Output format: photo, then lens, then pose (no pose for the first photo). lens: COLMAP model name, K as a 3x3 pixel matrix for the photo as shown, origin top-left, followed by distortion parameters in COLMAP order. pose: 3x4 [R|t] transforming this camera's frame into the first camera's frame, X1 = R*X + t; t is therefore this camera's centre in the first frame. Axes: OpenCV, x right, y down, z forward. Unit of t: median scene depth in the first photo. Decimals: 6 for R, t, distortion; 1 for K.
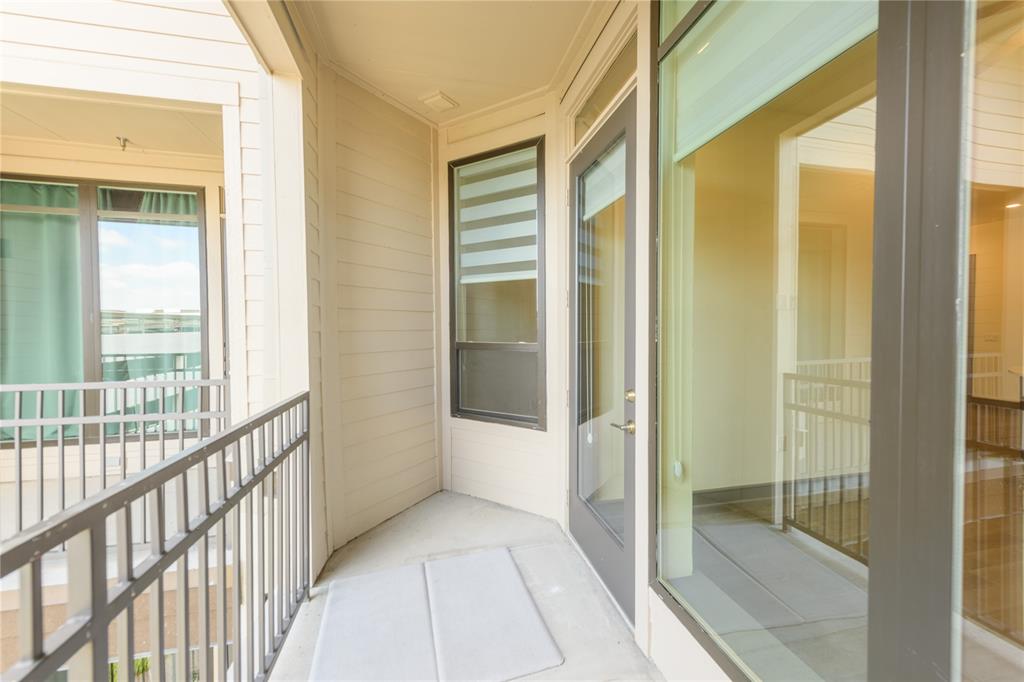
lens RADIAL K [[399.4, 0, 513.7], [0, 399.4, 336.8], [0, 0, 1]] dist [0.008361, -0.000700]
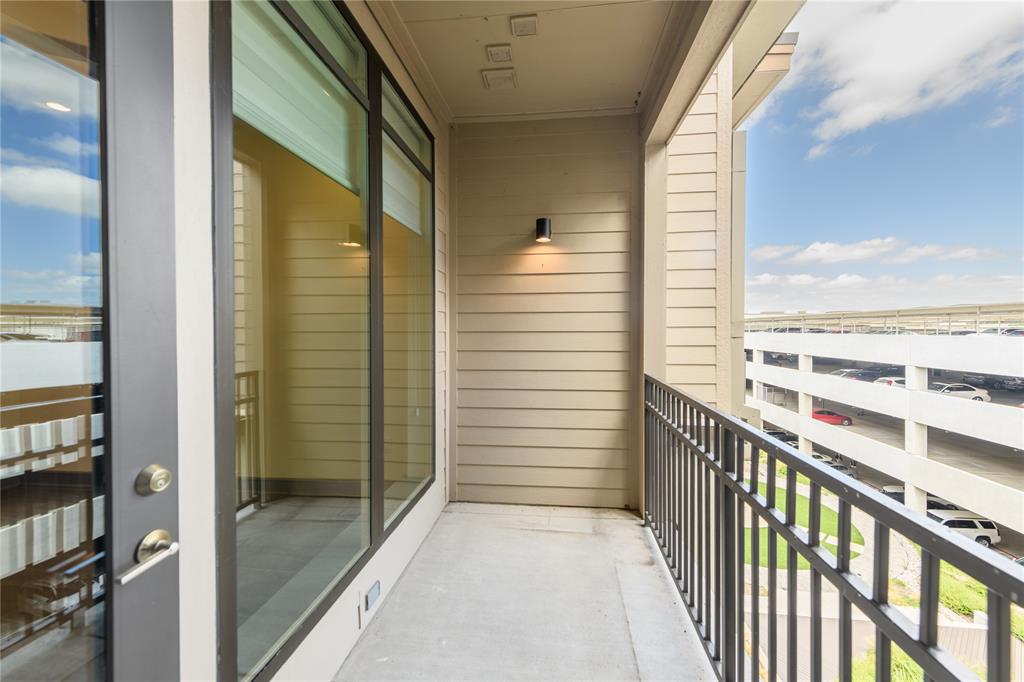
lens RADIAL K [[399.4, 0, 514.8], [0, 399.4, 336.1], [0, 0, 1]] dist [0.008361, -0.000700]
pose [[-0.946443, -0.000946, 0.322871, -0.495604], [0.008891, 0.999540, 0.028991, -0.037692], [-0.322750, 0.030309, -0.945999, 2.222903]]
